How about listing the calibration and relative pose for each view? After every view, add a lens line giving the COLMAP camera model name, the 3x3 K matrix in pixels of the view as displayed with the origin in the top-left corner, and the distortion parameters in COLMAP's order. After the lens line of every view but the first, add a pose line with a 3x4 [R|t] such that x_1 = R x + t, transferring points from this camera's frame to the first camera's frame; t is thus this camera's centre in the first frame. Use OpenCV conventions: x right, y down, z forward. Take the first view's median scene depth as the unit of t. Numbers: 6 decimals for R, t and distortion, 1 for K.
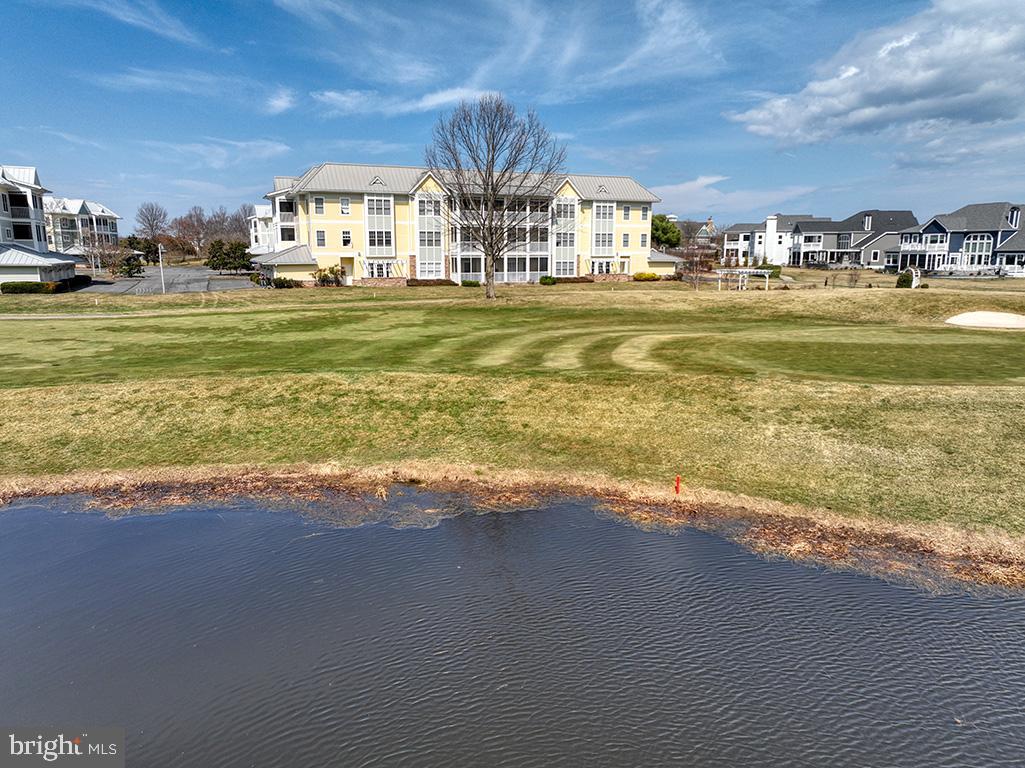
lens RADIAL K [[716.4, 0, 512.5], [0, 716.4, 384.0], [0, 0, 1]] dist [-0.005817, 0.024768]
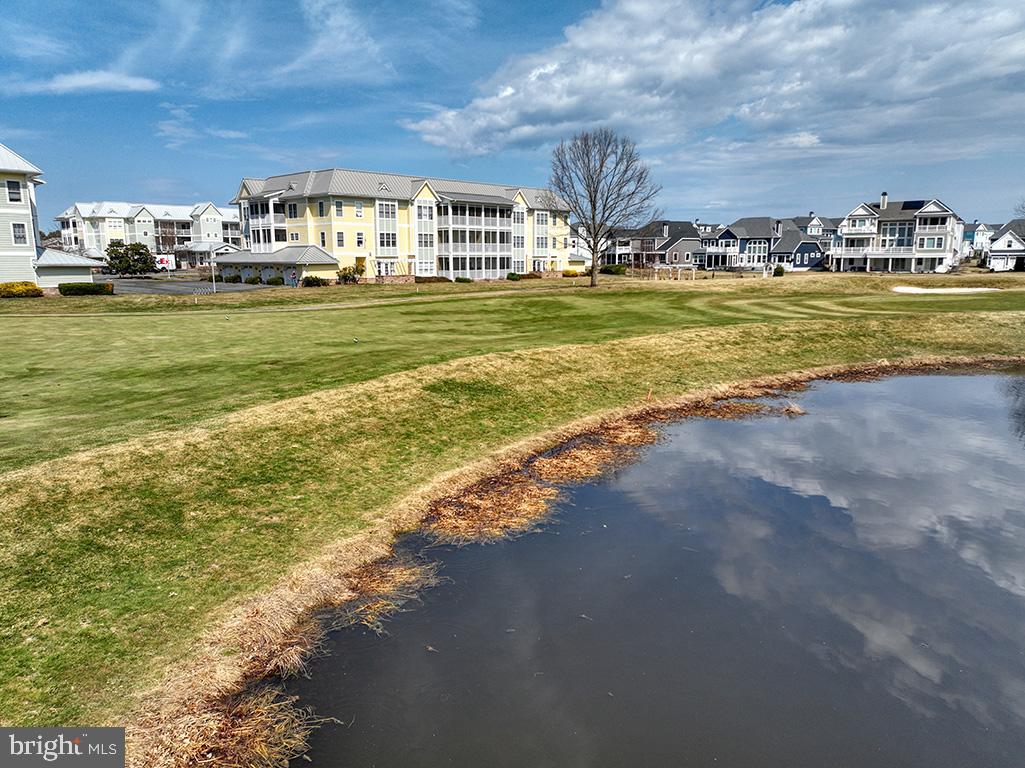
lens RADIAL K [[716.4, 0, 512.5], [0, 716.4, 384.0], [0, 0, 1]] dist [-0.005817, 0.024768]
pose [[0.915841, -0.073445, 0.394768, -0.445154], [0.076558, 0.997034, 0.007883, 0.021341], [-0.394176, 0.023003, 0.918747, -0.070576]]
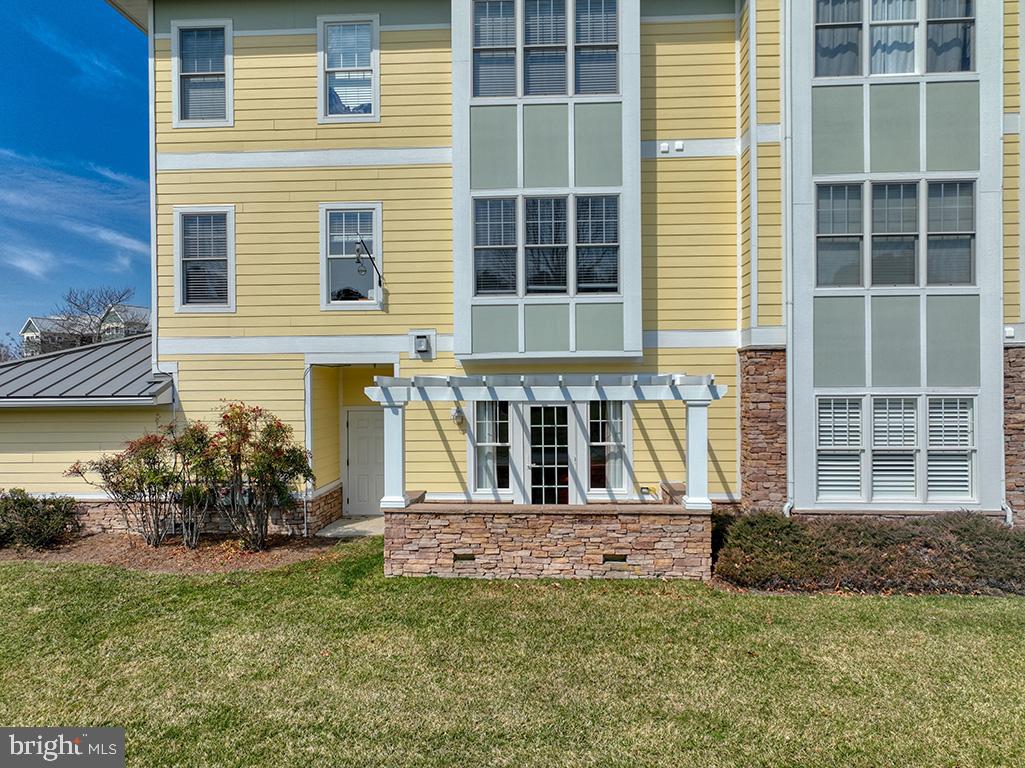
lens RADIAL K [[716.4, 0, 512.5], [0, 716.4, 384.0], [0, 0, 1]] dist [-0.005817, 0.024768]
pose [[0.895020, -0.006665, -0.445977, -0.118960], [-0.073338, 0.984080, -0.161888, -0.143591], [0.439956, 0.177600, 0.880282, 0.841443]]
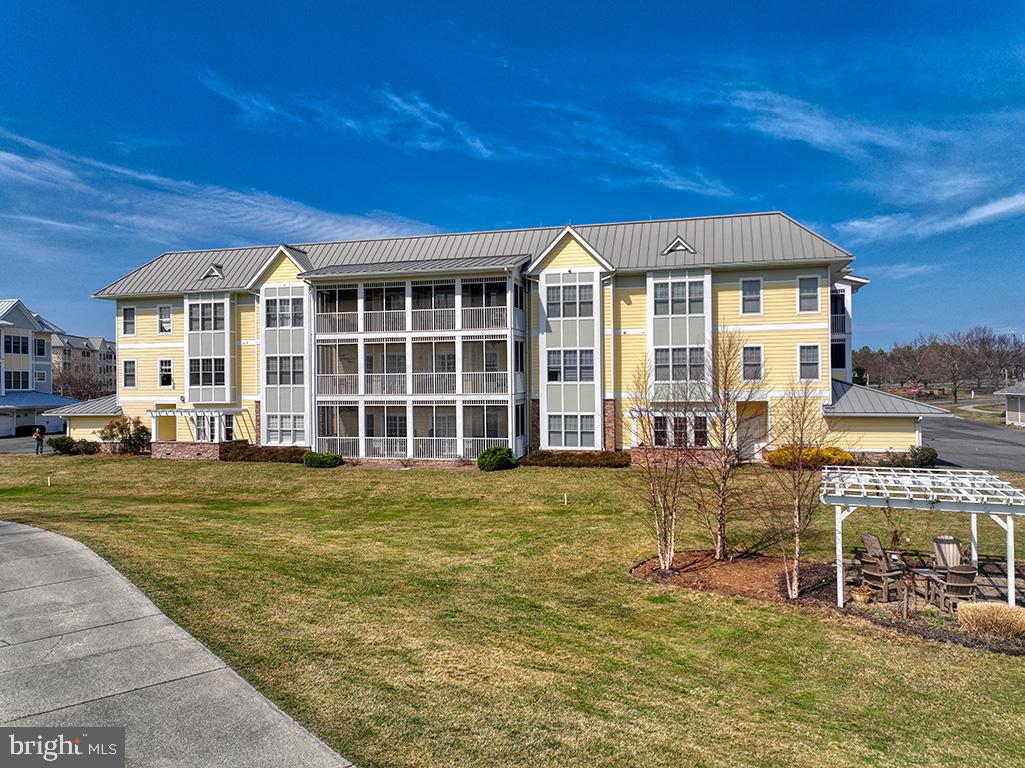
lens RADIAL K [[743.6, 0, 512.5], [0, 743.6, 384.0], [0, 0, 1]] dist [-0.005873, -0.002402]
pose [[0.786836, -0.010262, -0.617076, 0.349237], [-0.103701, 0.983447, -0.148584, -0.128704], [0.608387, 0.180903, 0.772748, 0.679567]]
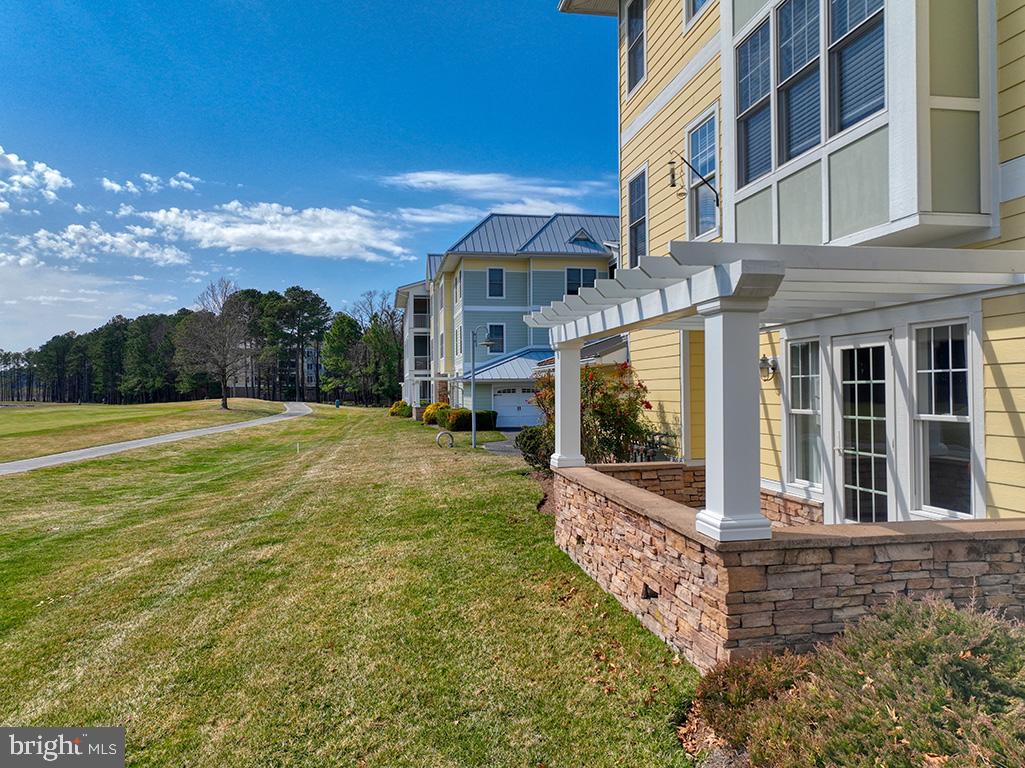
lens RADIAL K [[716.4, 0, 512.5], [0, 716.4, 384.0], [0, 0, 1]] dist [-0.005817, 0.024768]
pose [[-0.225018, -0.006609, -0.974332, -0.085552], [-0.170646, 0.984789, 0.032730, -0.155960], [0.959295, 0.173631, -0.222723, 0.964318]]
